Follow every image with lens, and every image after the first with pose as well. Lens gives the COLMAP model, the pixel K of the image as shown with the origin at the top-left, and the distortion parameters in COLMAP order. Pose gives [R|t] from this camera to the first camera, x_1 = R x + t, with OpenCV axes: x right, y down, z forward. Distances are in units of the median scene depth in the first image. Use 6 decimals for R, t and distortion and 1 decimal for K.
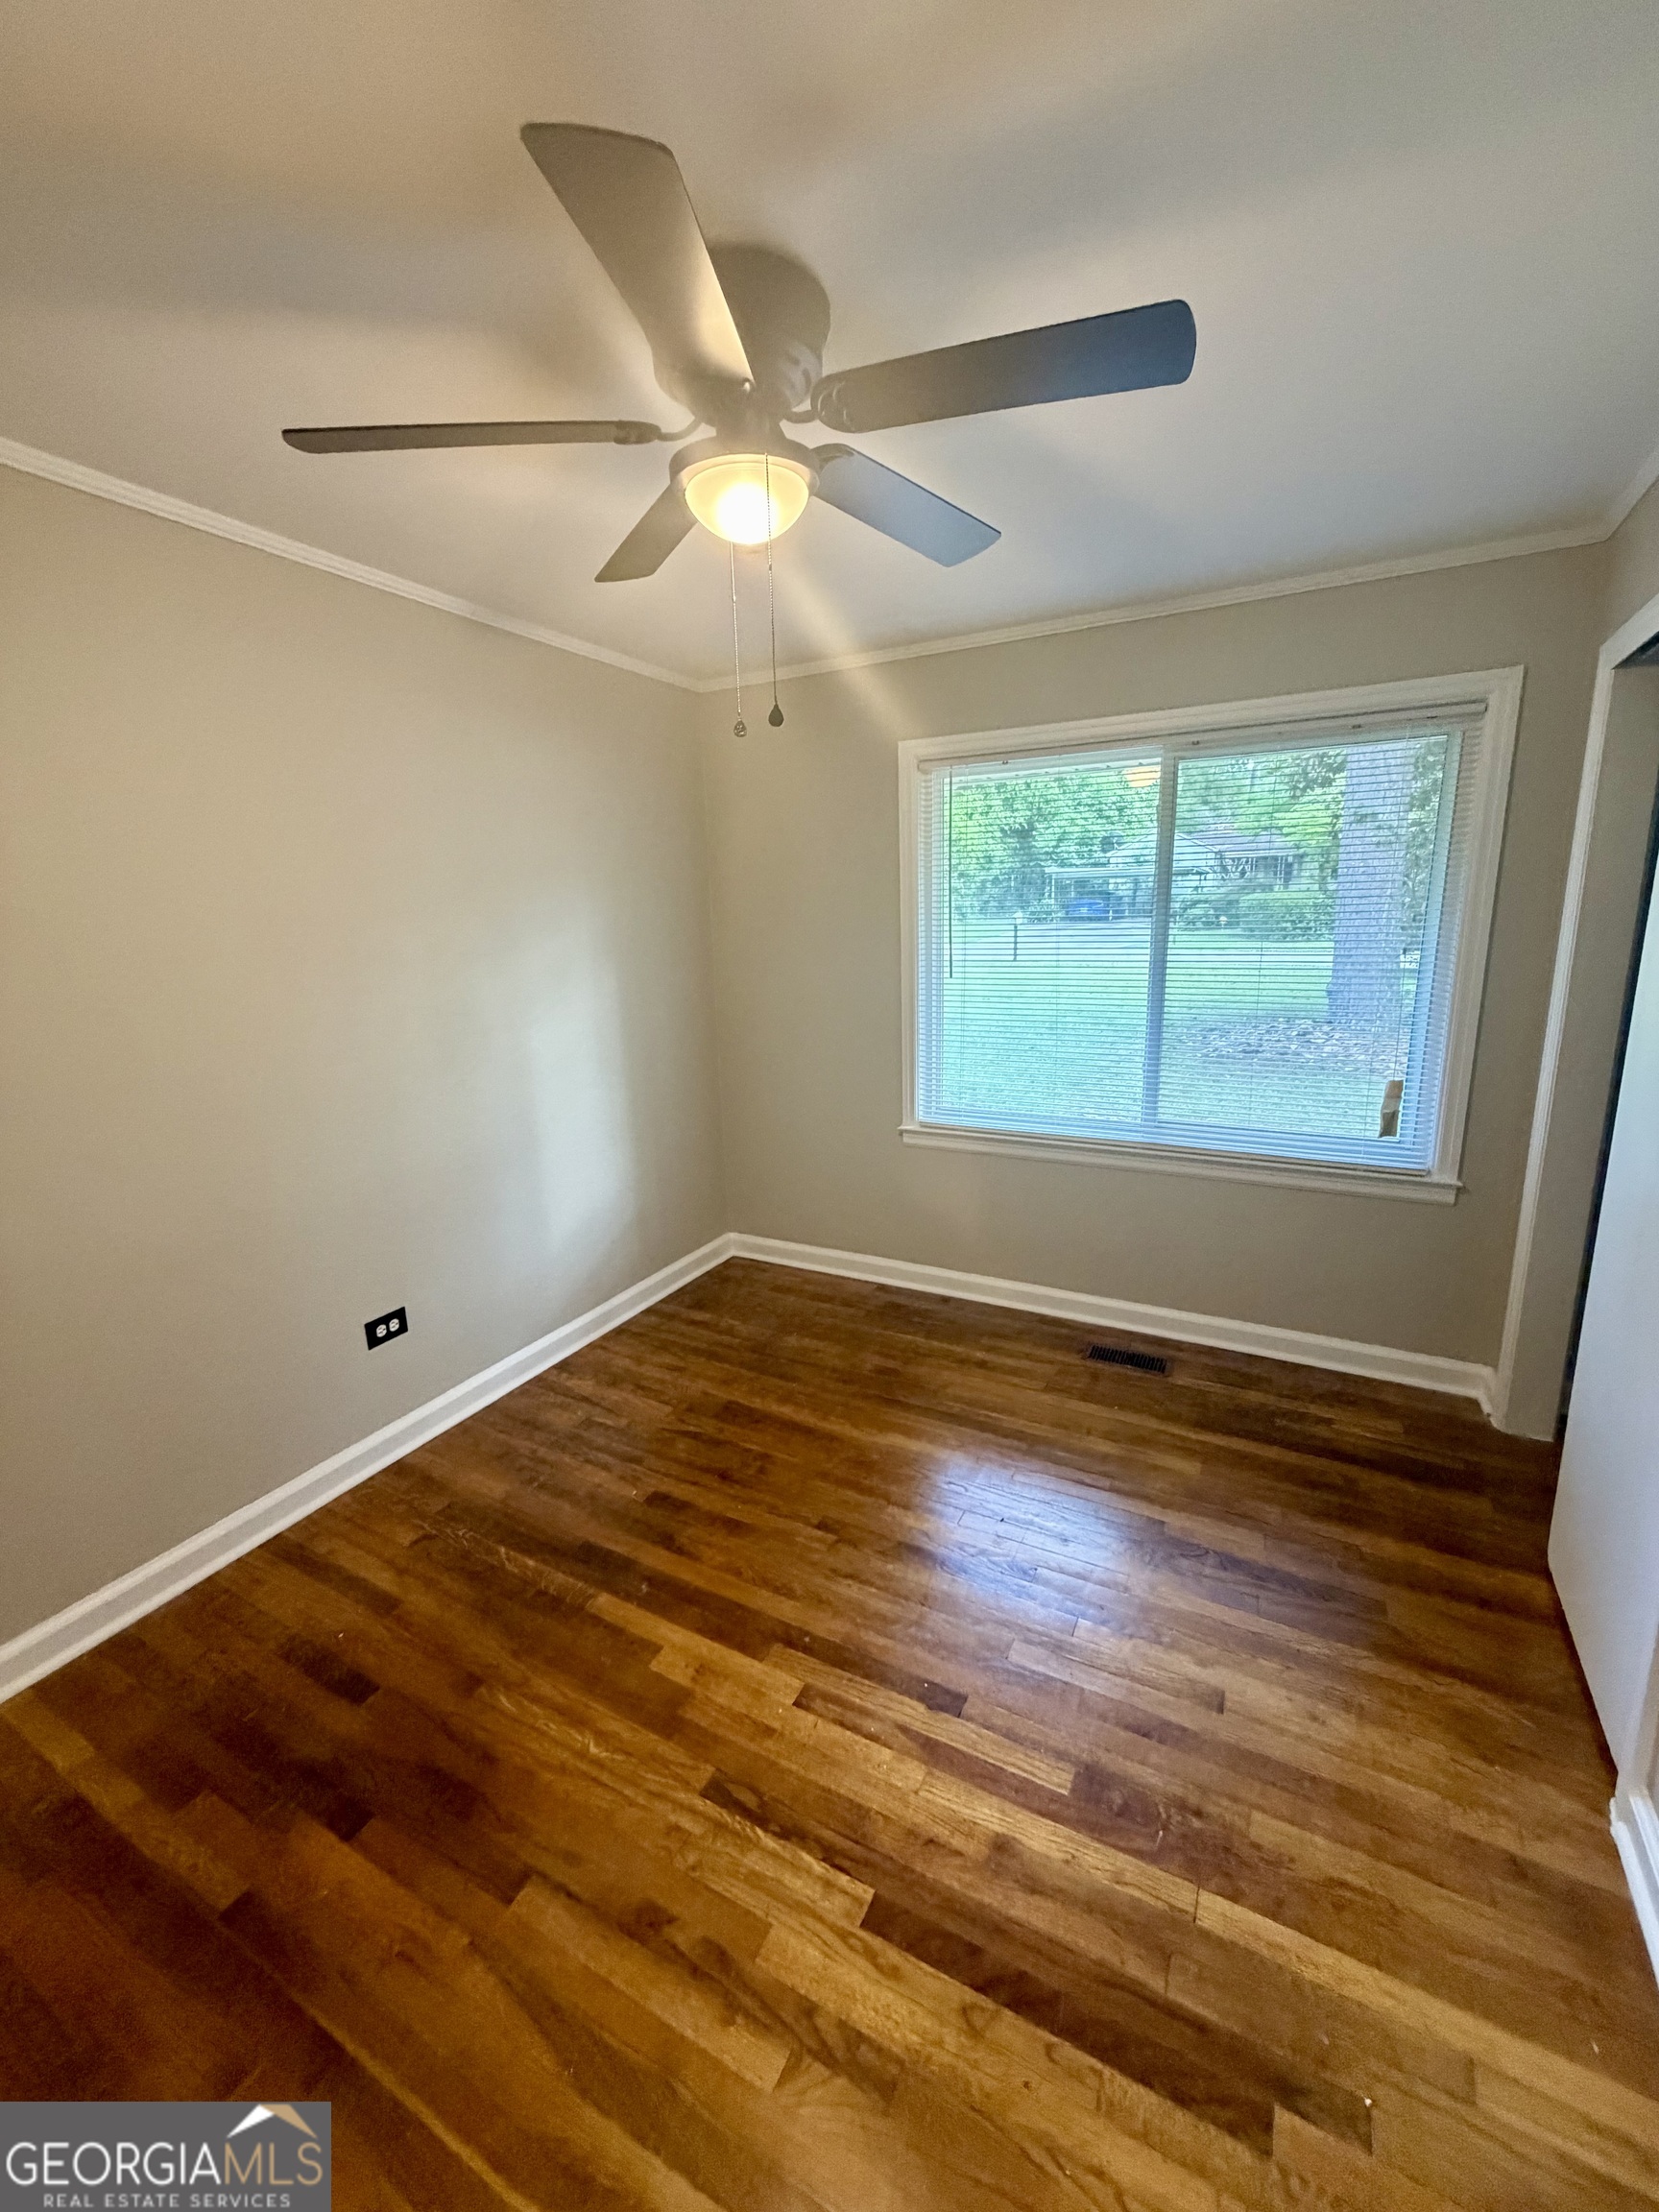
lens RADIAL K [[881.9, 0, 829.7], [0, 881.9, 1098.8], [0, 0, 1]] dist [0.000677, -0.000215]
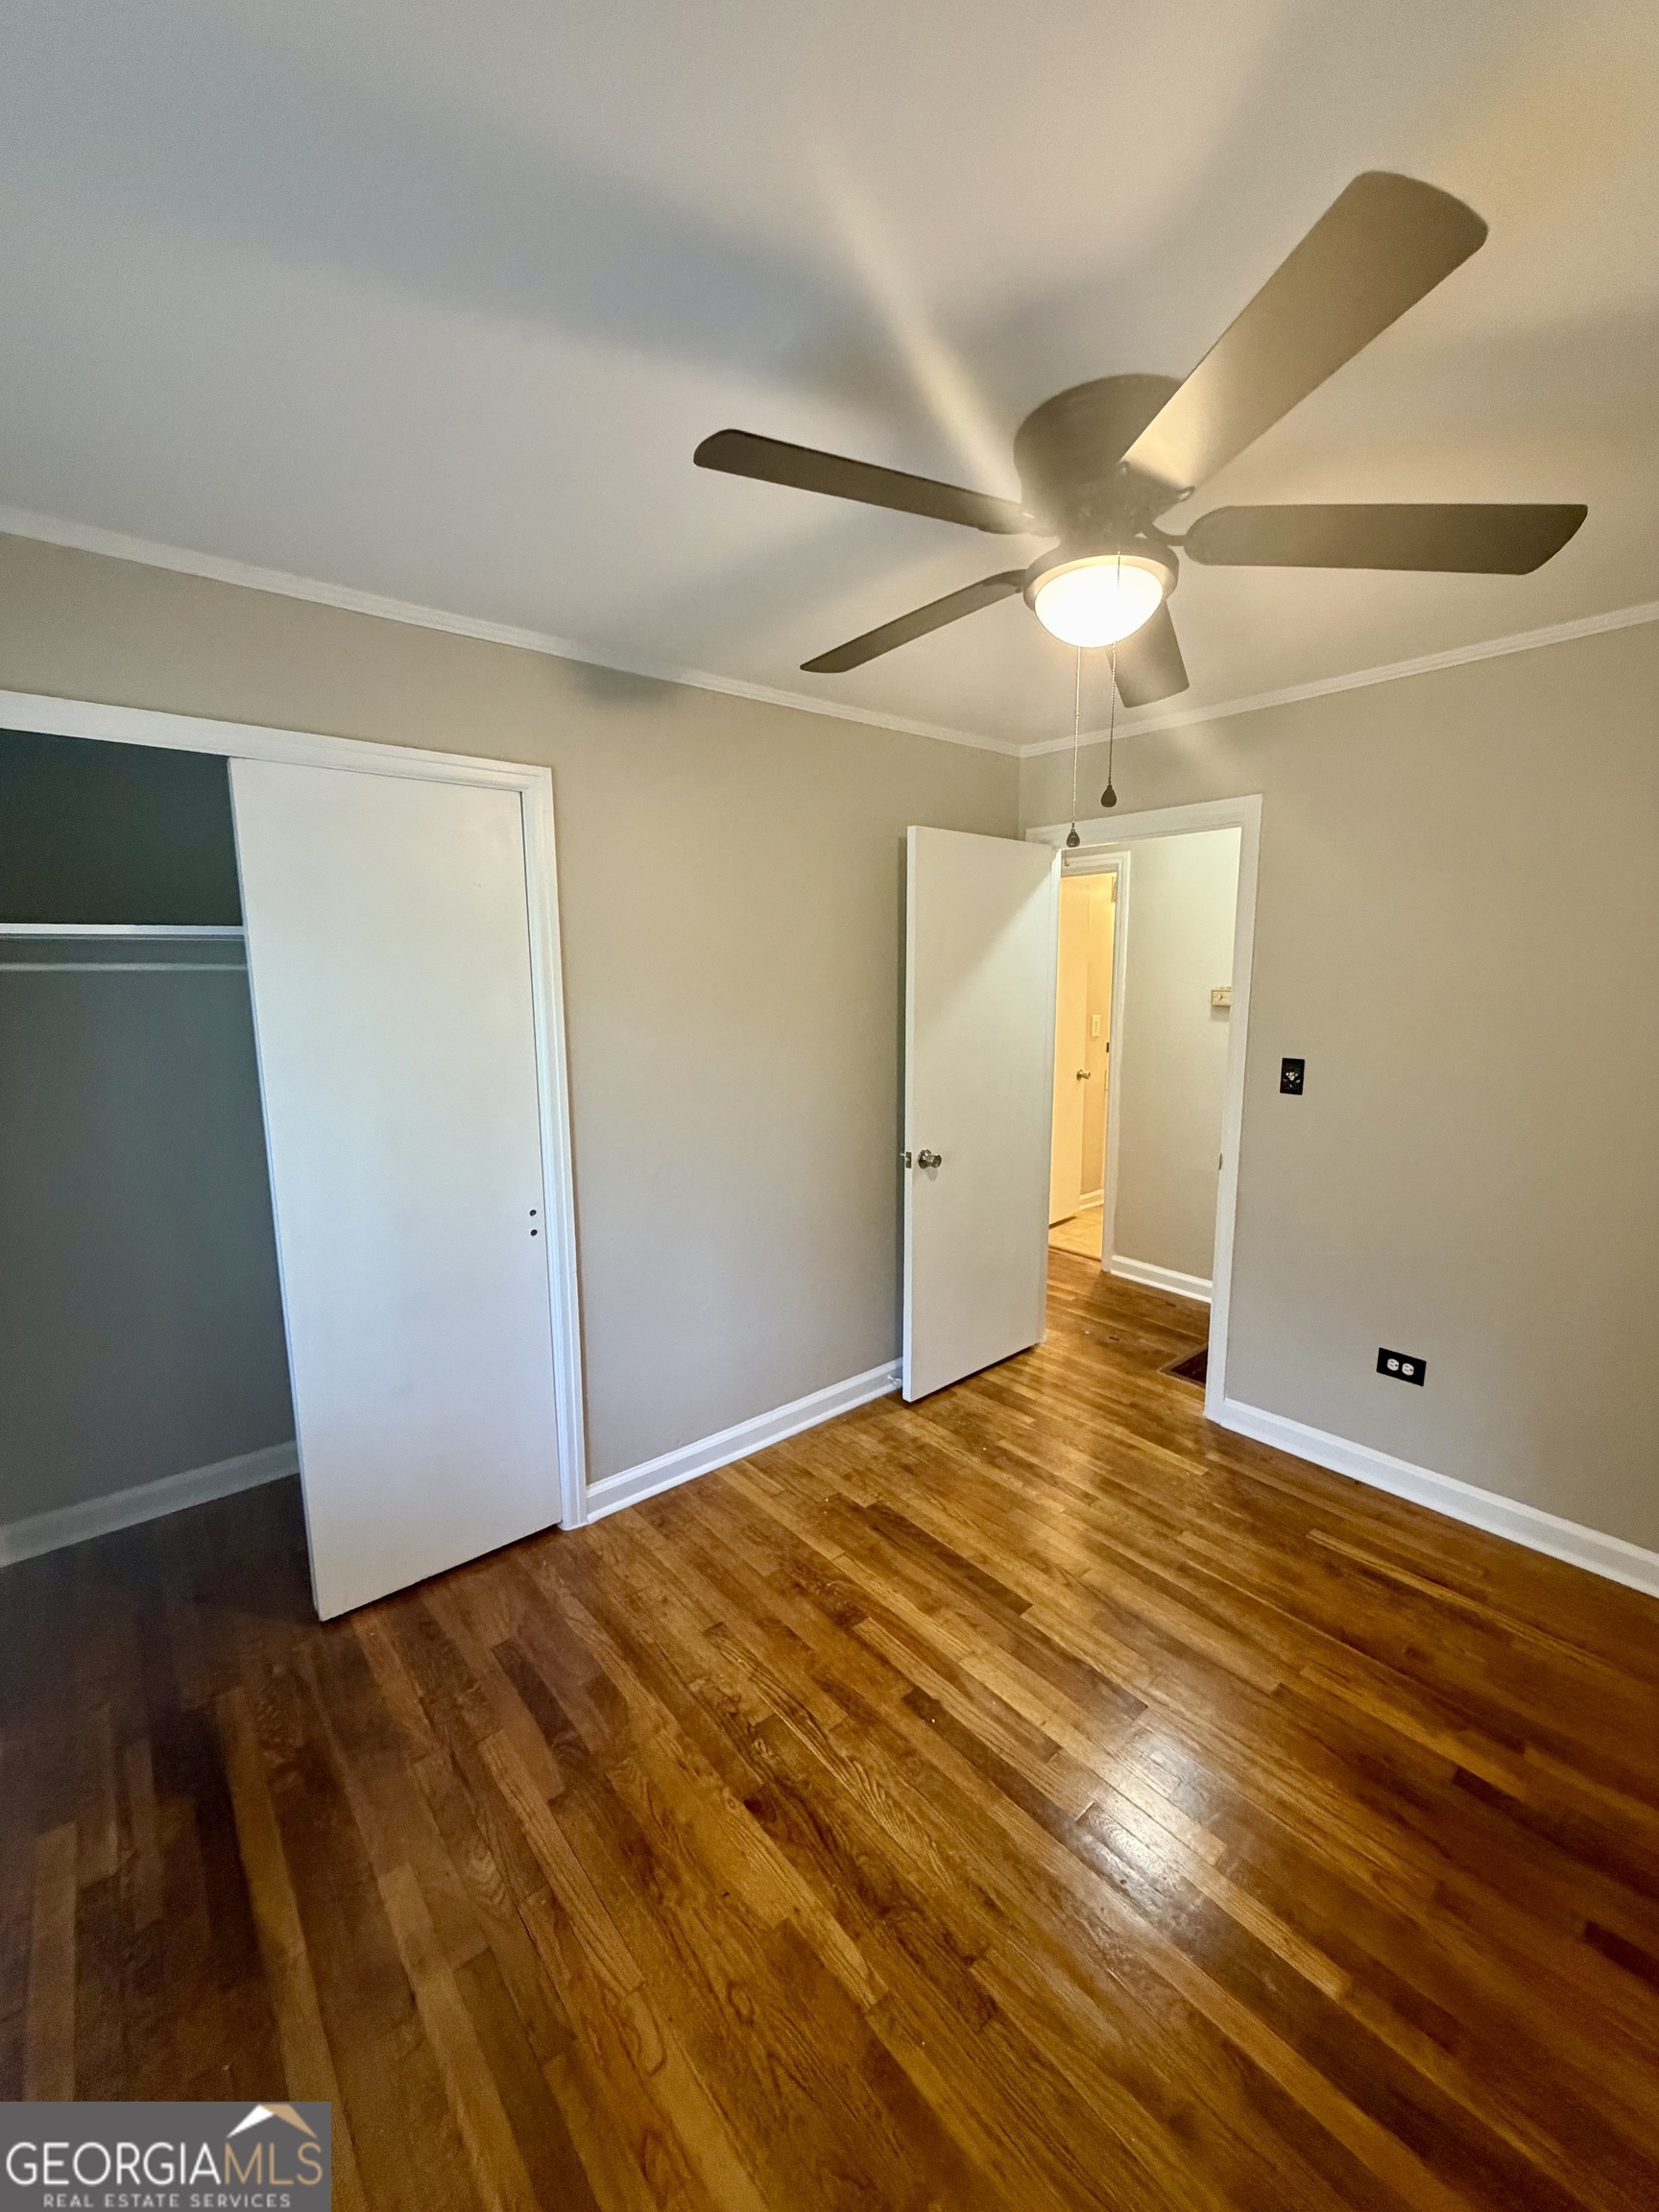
lens RADIAL K [[881.9, 0, 829.7], [0, 881.9, 1098.8], [0, 0, 1]] dist [0.000677, -0.000215]
pose [[-0.930637, -0.018393, 0.365482, -0.165524], [0.109817, 0.938668, 0.326869, -0.442322], [-0.349078, 0.344332, -0.871539, 1.883410]]
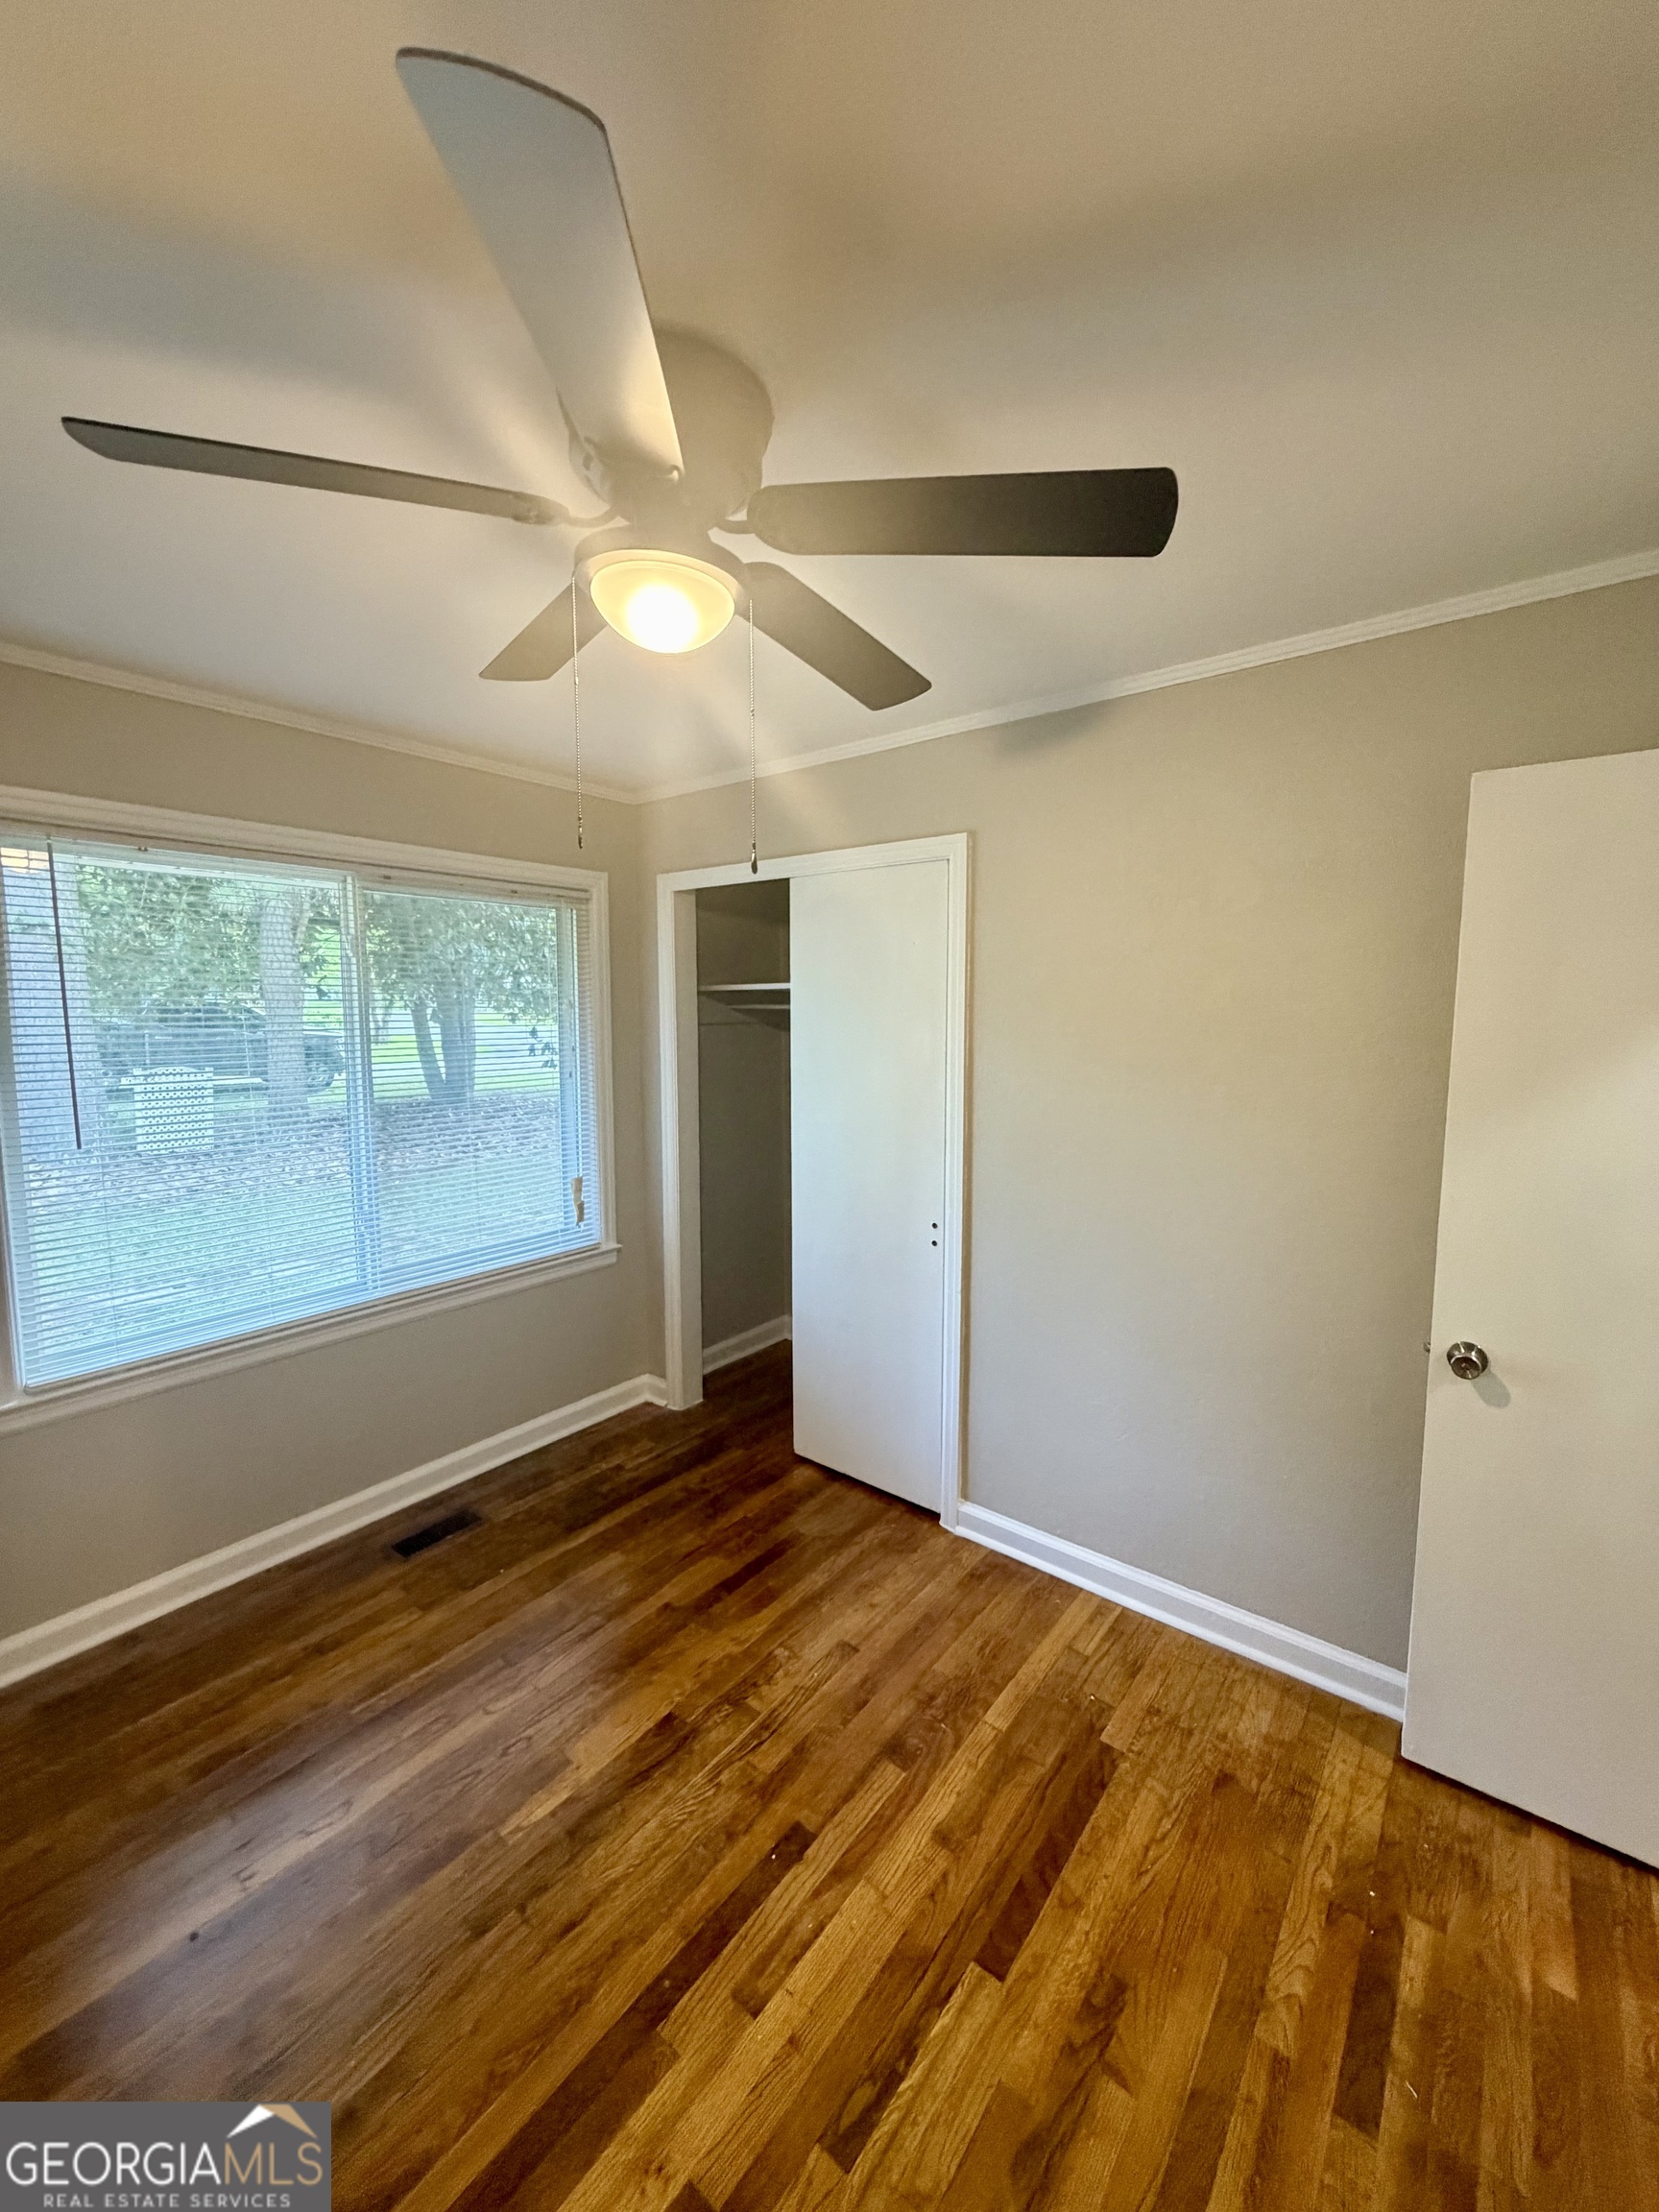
lens RADIAL K [[881.9, 0, 829.7], [0, 881.9, 1098.8], [0, 0, 1]] dist [0.000677, -0.000215]
pose [[0.173900, -0.076360, 0.981798, -0.827501], [0.200657, 0.978820, 0.040588, -0.178357], [-0.964103, 0.189947, 0.185539, 0.669970]]
